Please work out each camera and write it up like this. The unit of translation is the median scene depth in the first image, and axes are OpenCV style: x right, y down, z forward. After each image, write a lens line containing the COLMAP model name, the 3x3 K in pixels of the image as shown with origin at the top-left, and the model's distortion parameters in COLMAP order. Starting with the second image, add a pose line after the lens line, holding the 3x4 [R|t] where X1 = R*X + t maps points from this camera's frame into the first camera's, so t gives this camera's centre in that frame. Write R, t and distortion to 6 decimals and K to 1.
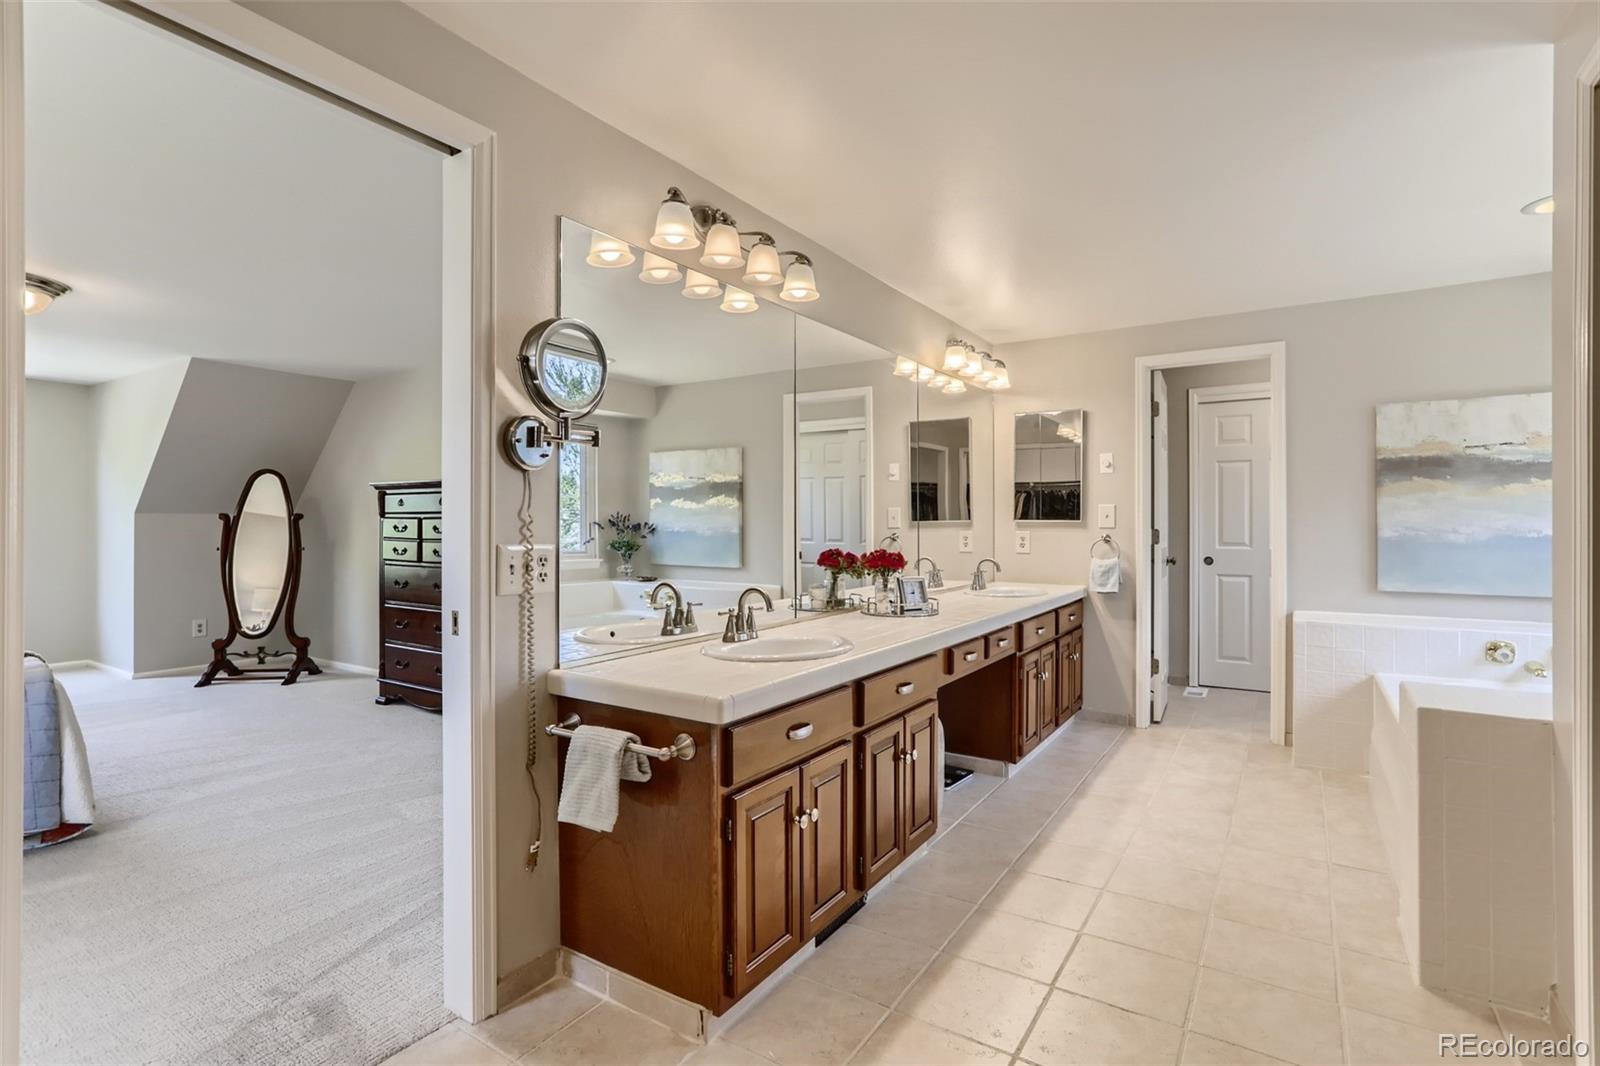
lens RADIAL K [[773.0, 0, 817.8], [0, 773.0, 529.7], [0, 0, 1]] dist [-0.000125, 0.001617]
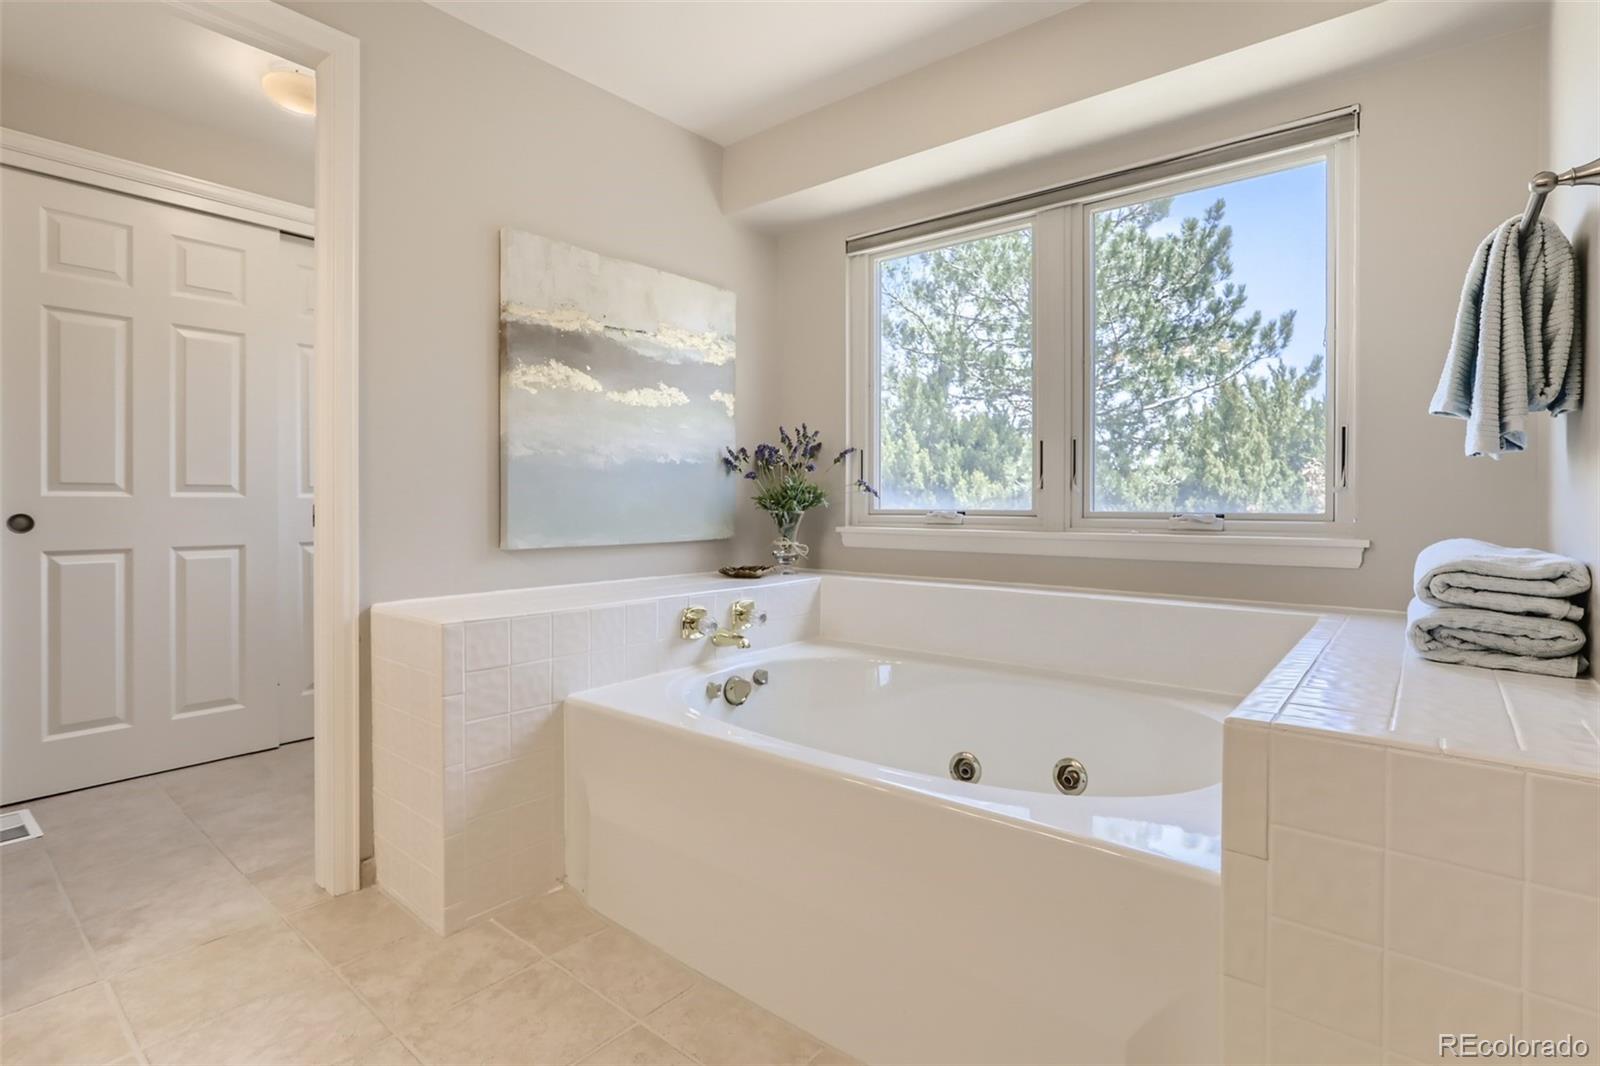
lens RADIAL K [[773.0, 0, 769.9], [0, 773.0, 503.8], [0, 0, 1]] dist [-0.000125, 0.001617]
pose [[0.156785, -0.003316, 0.987627, 0.184153], [0.008921, 0.999958, 0.001941, 0.045669], [-0.987592, 0.008506, 0.156809, 0.719311]]
